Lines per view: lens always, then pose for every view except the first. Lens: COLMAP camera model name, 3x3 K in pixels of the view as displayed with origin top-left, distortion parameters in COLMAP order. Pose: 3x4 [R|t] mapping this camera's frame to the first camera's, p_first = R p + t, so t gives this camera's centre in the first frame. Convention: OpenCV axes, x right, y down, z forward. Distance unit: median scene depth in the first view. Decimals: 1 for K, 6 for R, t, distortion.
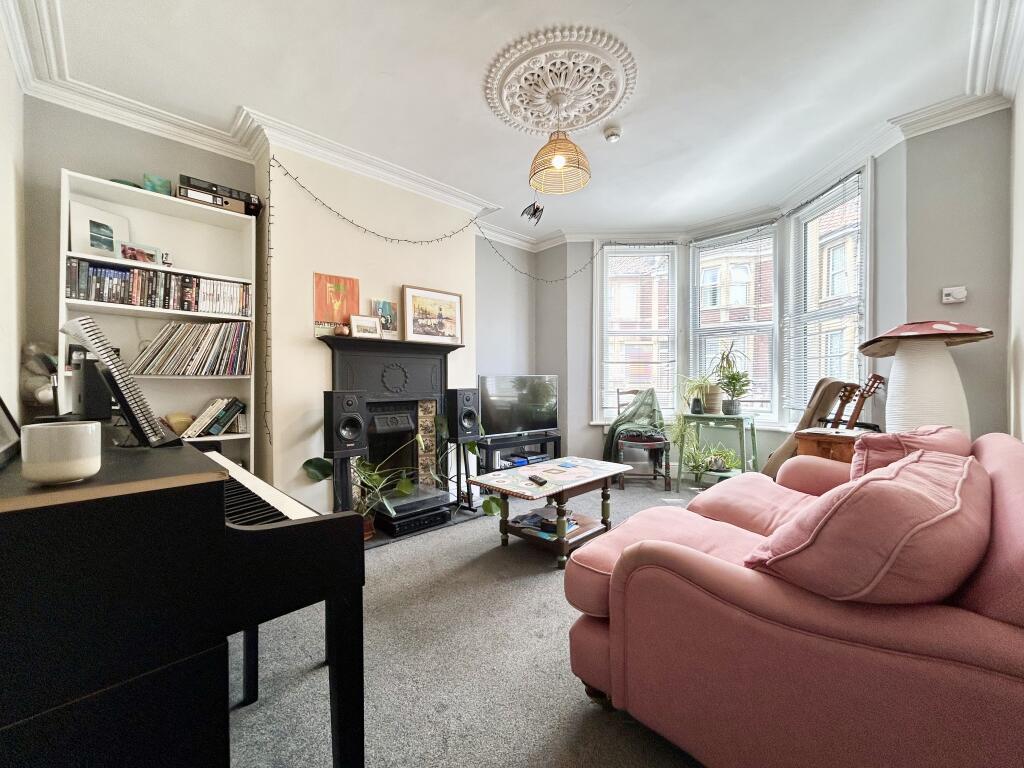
lens RADIAL K [[411.0, 0, 513.6], [0, 411.0, 381.8], [0, 0, 1]] dist [0.000326, 0.000043]
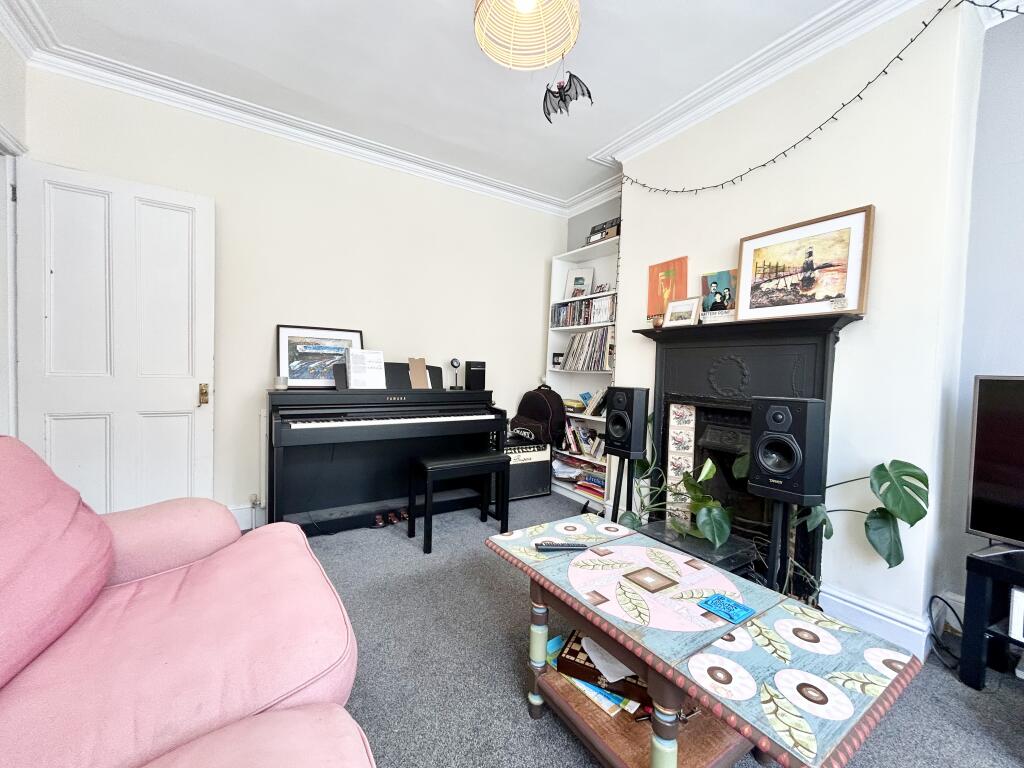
lens RADIAL K [[411.0, 0, 514.1], [0, 411.0, 386.2], [0, 0, 1]] dist [0.000326, 0.000043]
pose [[-0.194738, 0.035231, -0.980222, 0.518854], [-0.032041, 0.998593, 0.042257, -0.011086], [0.980332, 0.039636, -0.193335, 0.841803]]
